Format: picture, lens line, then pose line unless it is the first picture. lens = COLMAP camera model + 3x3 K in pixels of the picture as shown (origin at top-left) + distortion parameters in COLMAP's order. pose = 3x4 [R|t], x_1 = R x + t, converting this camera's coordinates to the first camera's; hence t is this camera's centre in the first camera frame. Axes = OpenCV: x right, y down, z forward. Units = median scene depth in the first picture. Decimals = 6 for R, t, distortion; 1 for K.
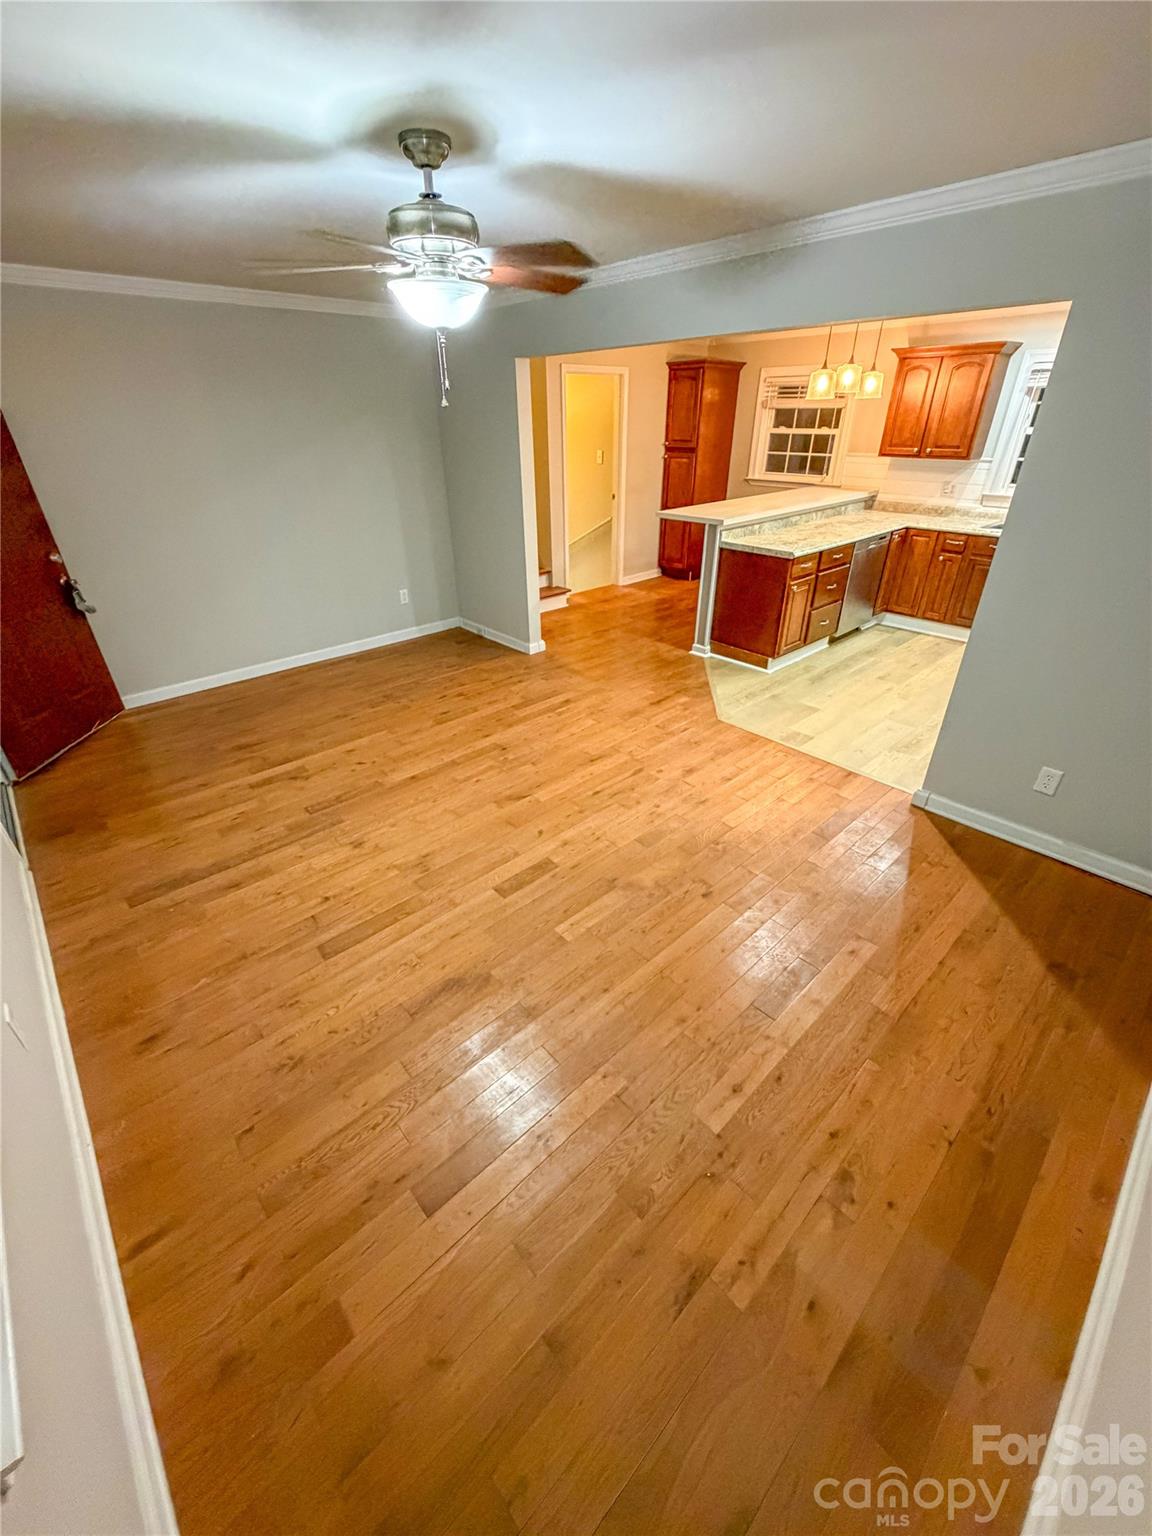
lens RADIAL K [[612.6, 0, 576.0], [0, 612.6, 768.0], [0, 0, 1]] dist [0.000255, 0.000036]
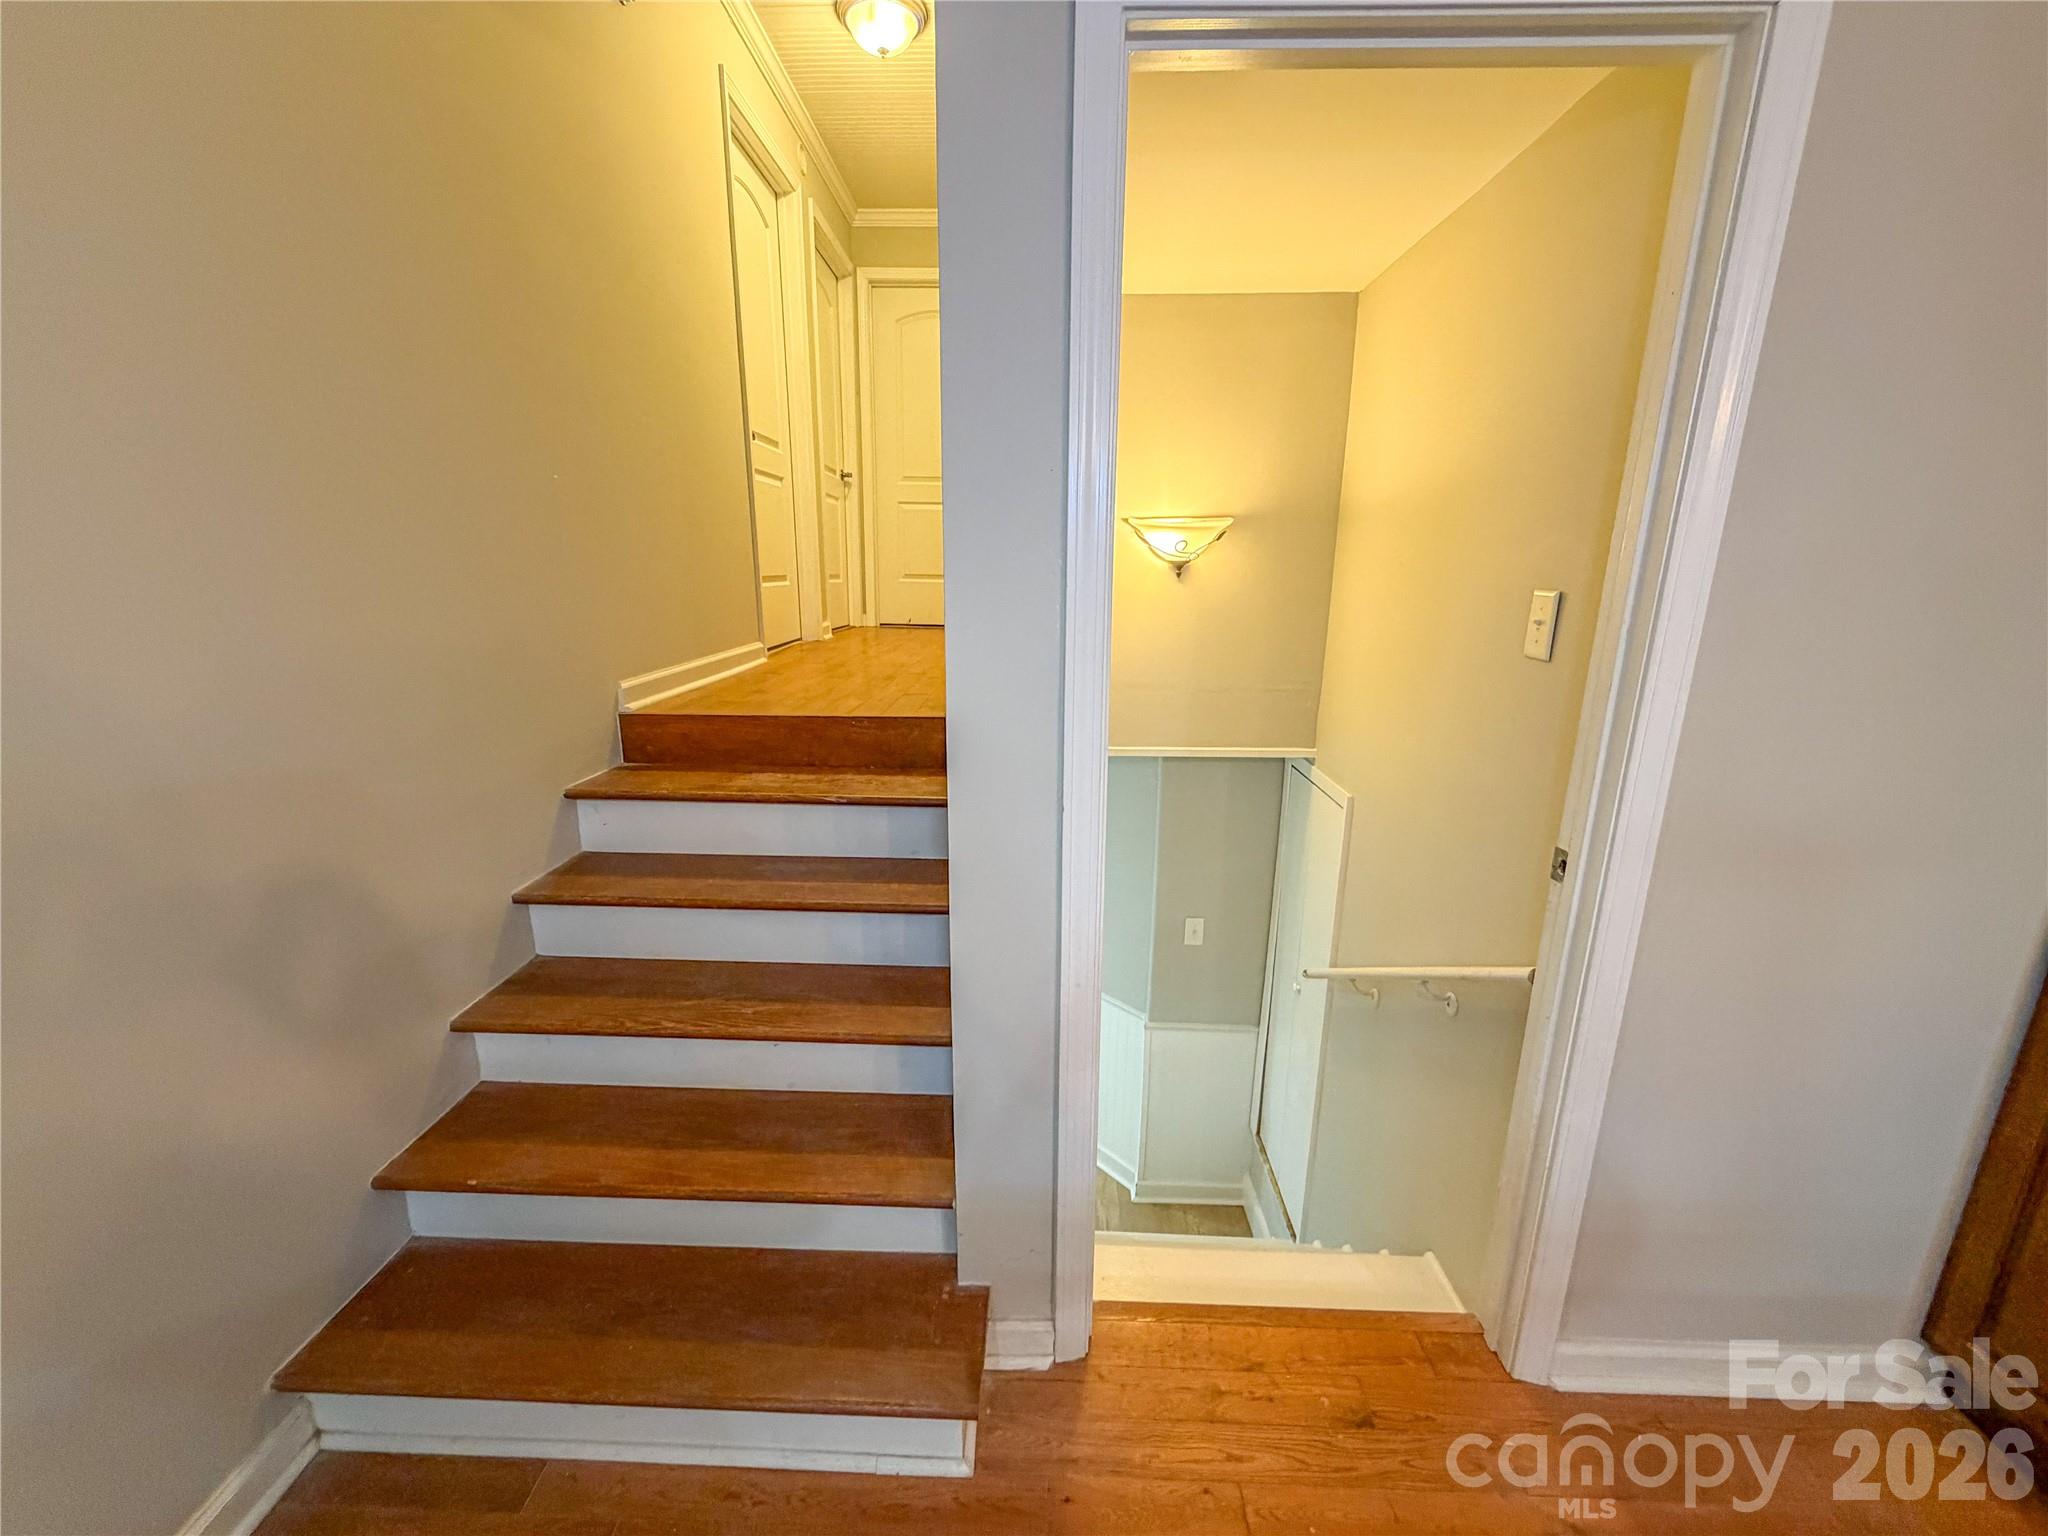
lens RADIAL K [[816.8, 0, 1024.0], [0, 816.8, 768.0], [0, 0, 1]] dist [0.000255, 0.000036]
pose [[0.711098, 0.186825, -0.677817, 0.095664], [-0.363004, 0.923178, -0.126375, -0.374752], [0.602135, 0.335915, 0.724289, 0.734364]]
